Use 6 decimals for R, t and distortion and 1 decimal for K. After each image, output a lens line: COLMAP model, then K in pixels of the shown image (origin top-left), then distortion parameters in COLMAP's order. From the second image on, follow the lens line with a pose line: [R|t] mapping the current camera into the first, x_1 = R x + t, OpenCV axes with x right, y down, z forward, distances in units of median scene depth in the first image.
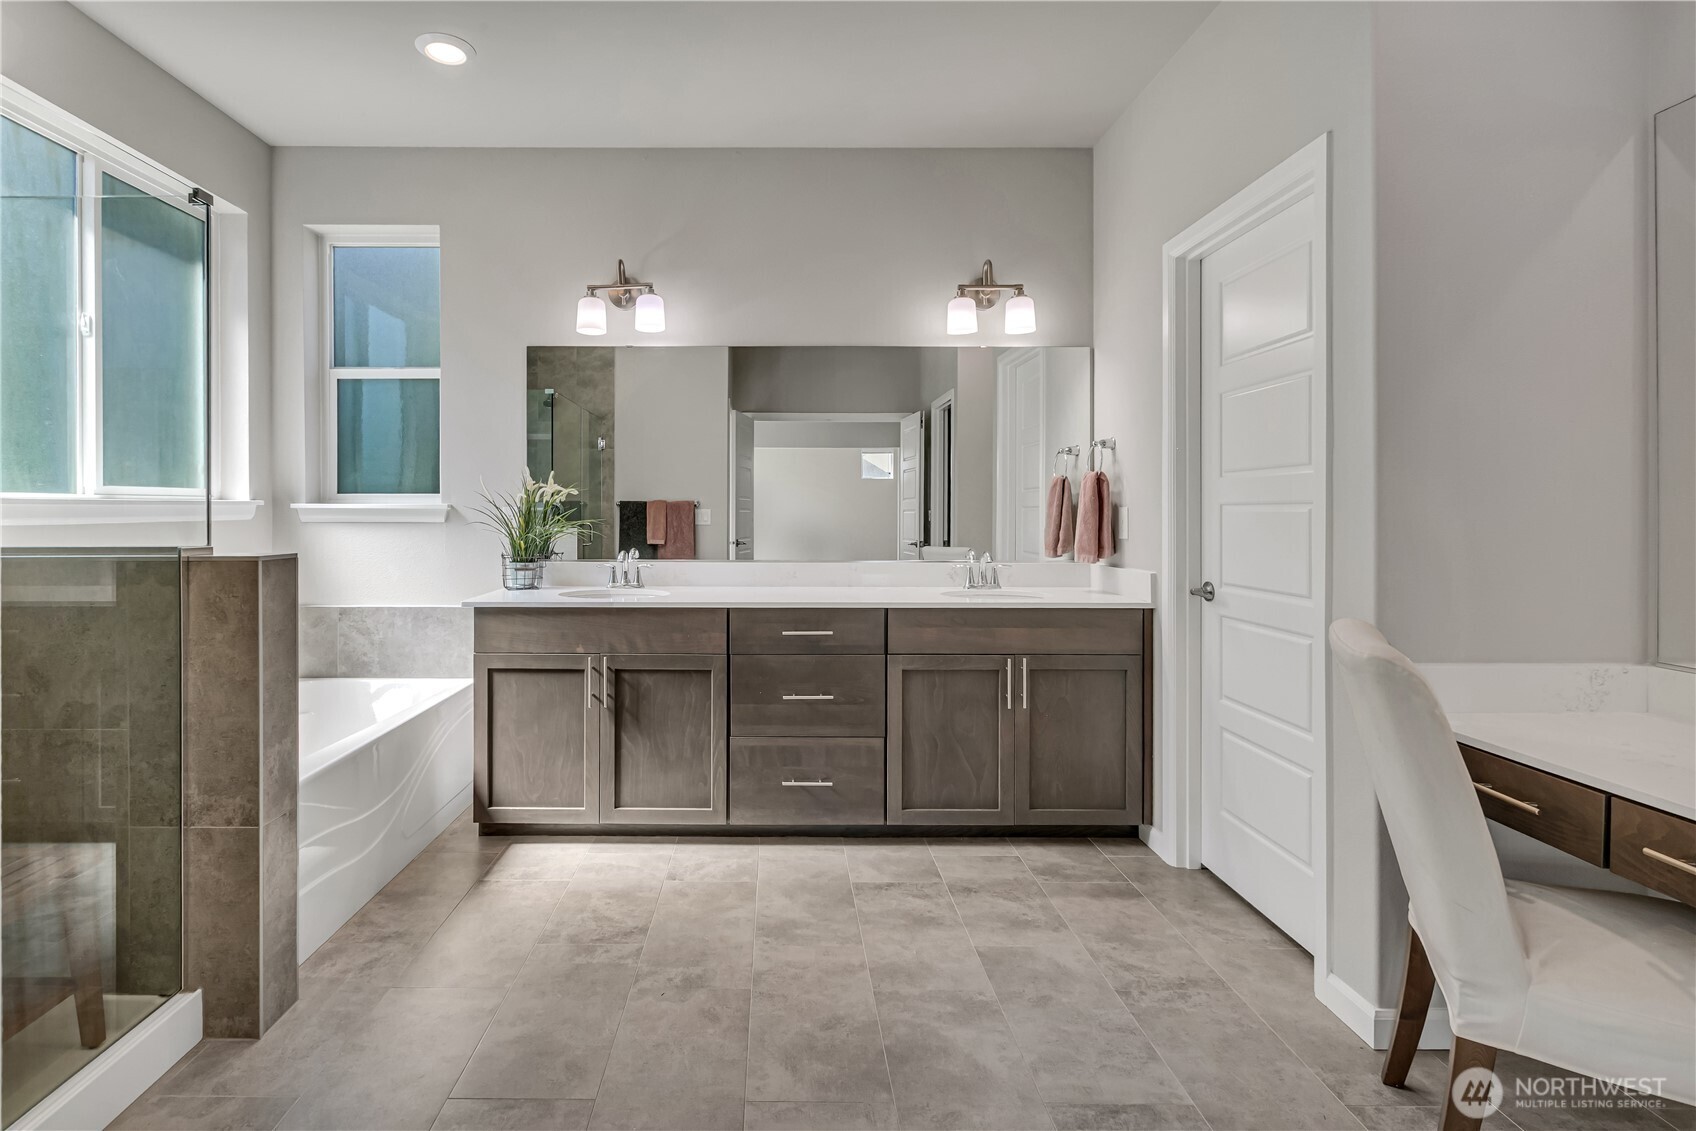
lens RADIAL K [[830.8, 0, 784.5], [0, 830.8, 519.3], [0, 0, 1]] dist [0.002341, 0.000677]
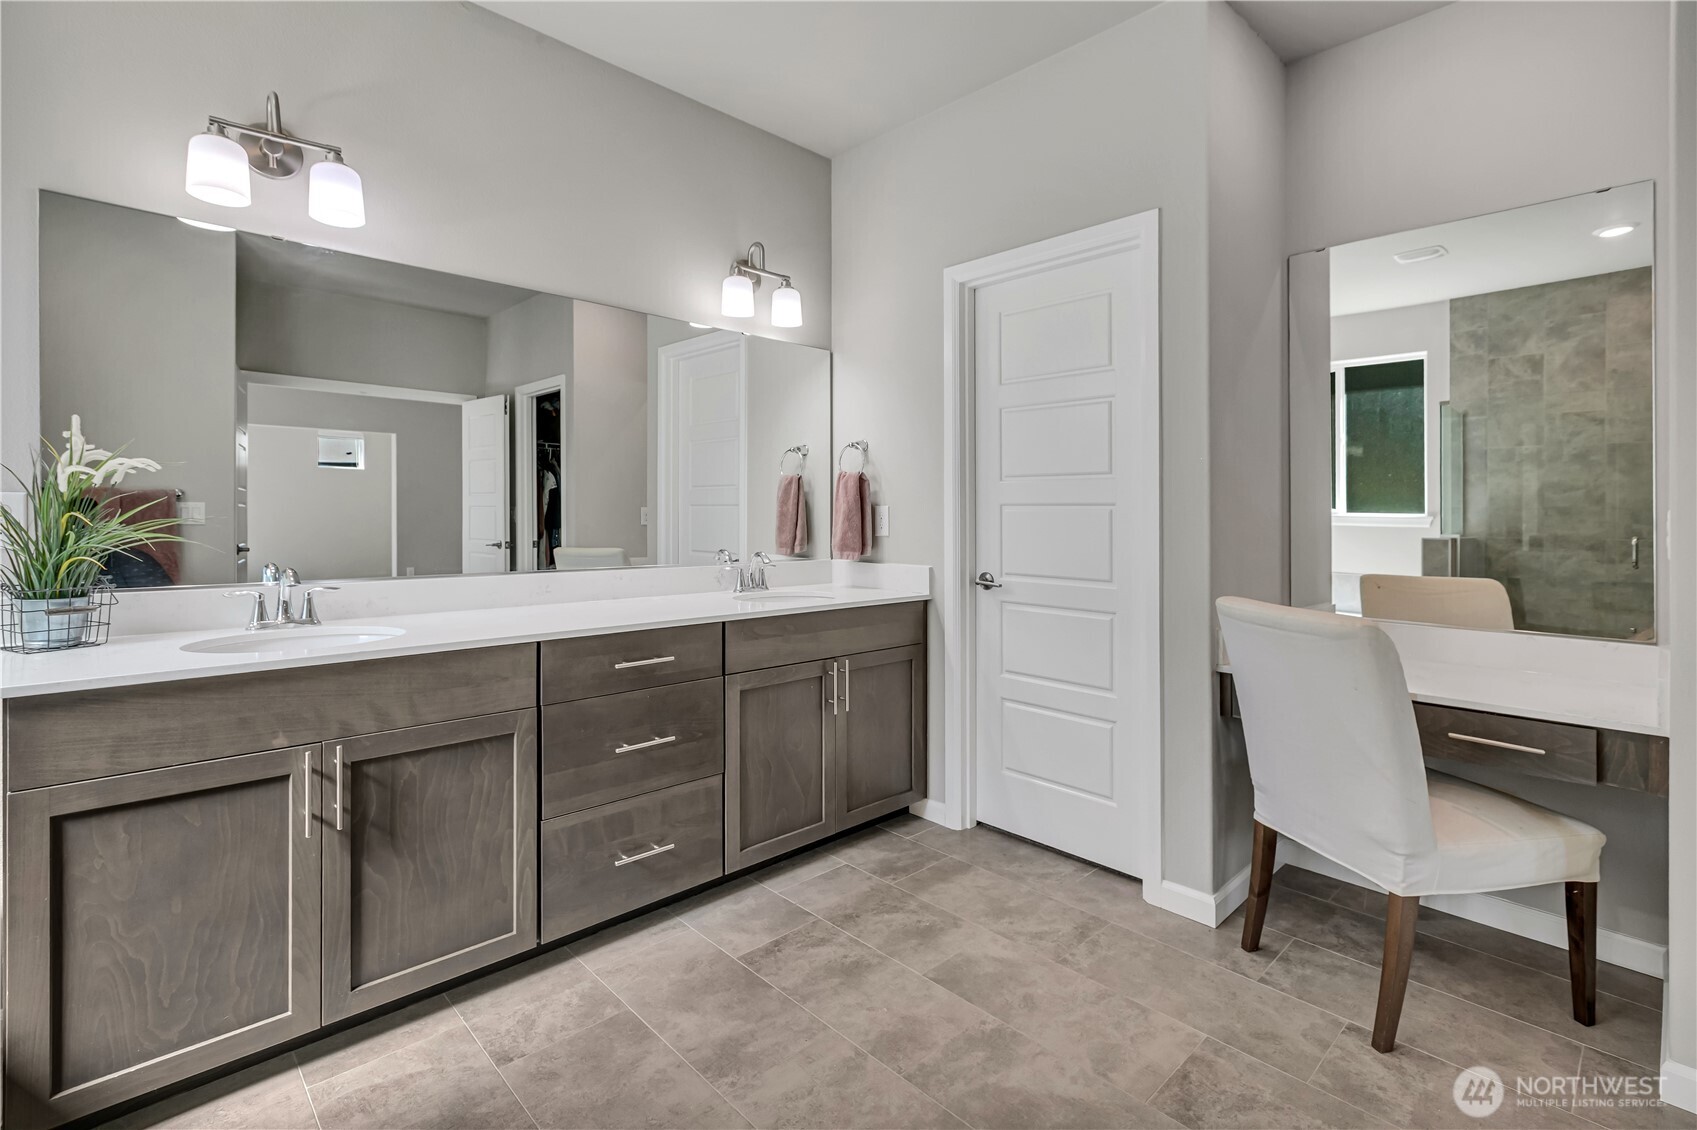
lens RADIAL K [[782.3, 0, 866.0], [0, 782.3, 520.1], [0, 0, 1]] dist [0.004654, -0.000040]
pose [[0.716617, -0.001712, 0.697465, -0.333611], [-0.000490, 0.999996, 0.002957, 0.000596], [-0.697467, -0.002461, 0.716612, 0.323452]]
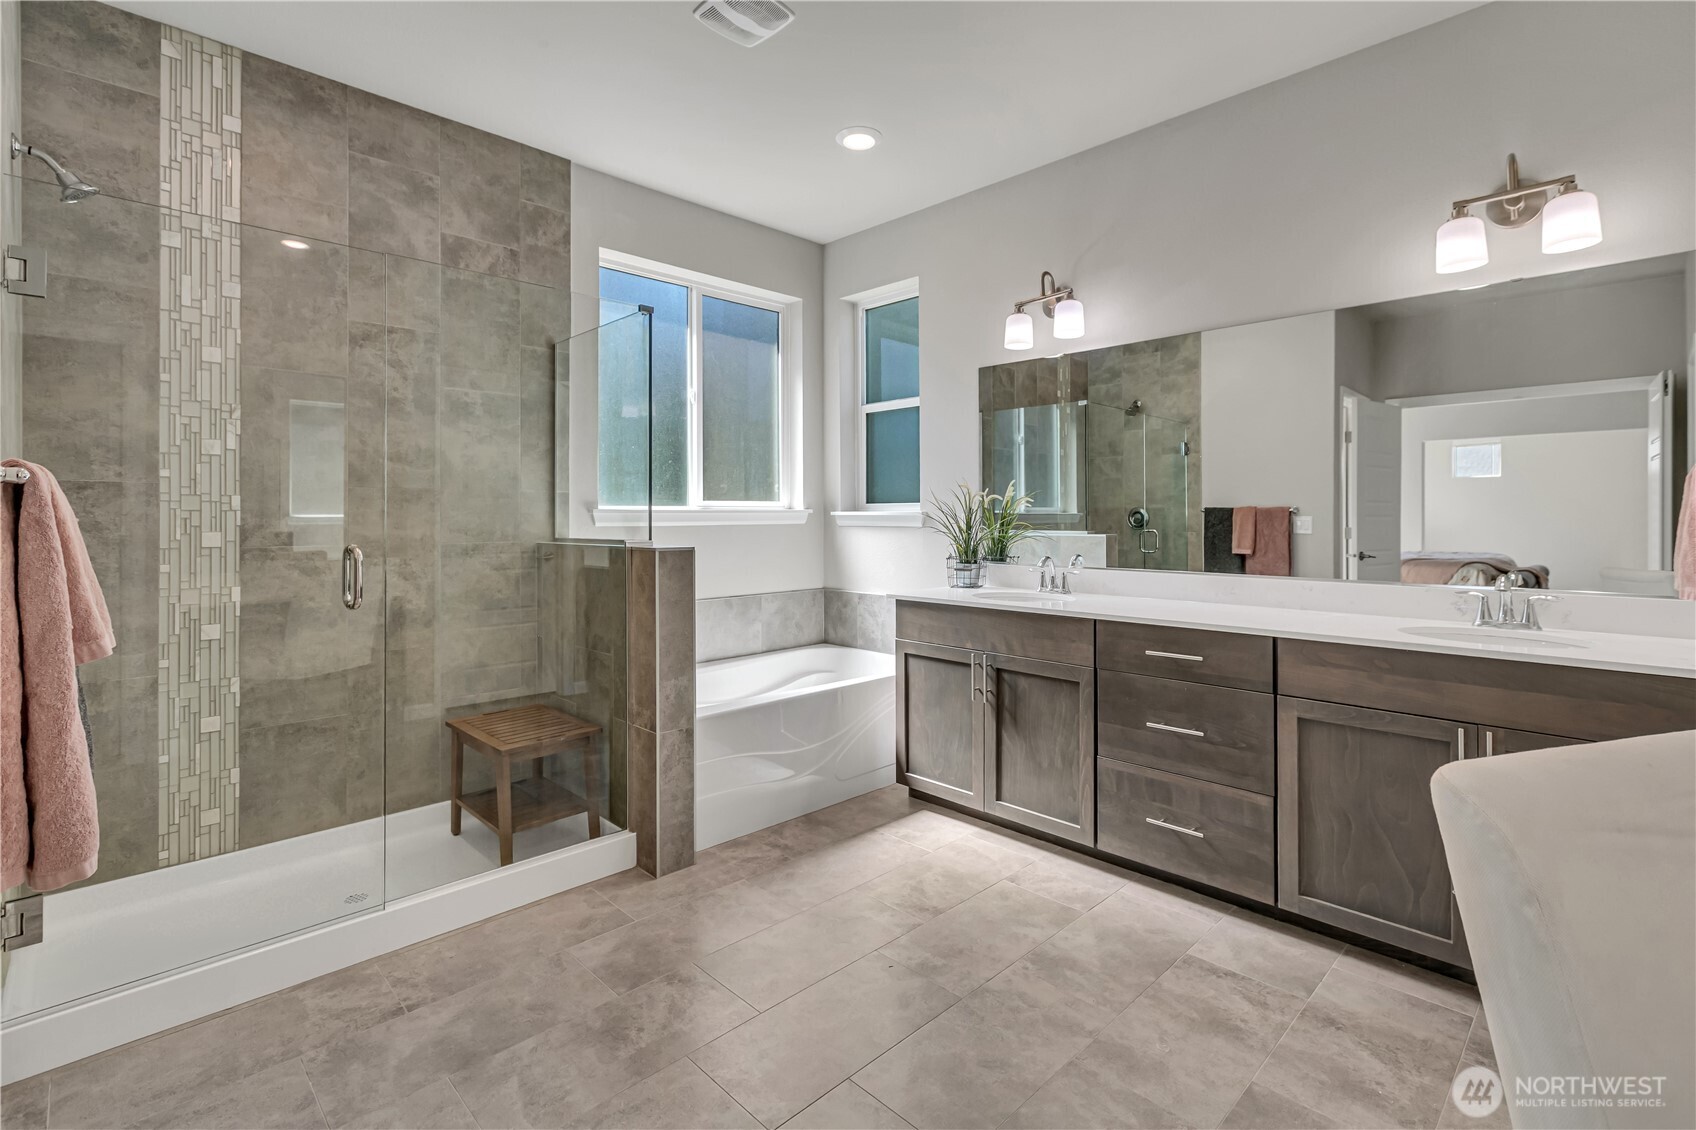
lens RADIAL K [[792.0, 0, 862.8], [0, 792.0, 523.9], [0, 0, 1]] dist [0.002758, 0.000683]
pose [[0.705880, 0.004857, -0.708314, 0.382965], [-0.007293, 0.999973, -0.000411, 0.000397], [0.708293, 0.005456, 0.705897, 0.173102]]
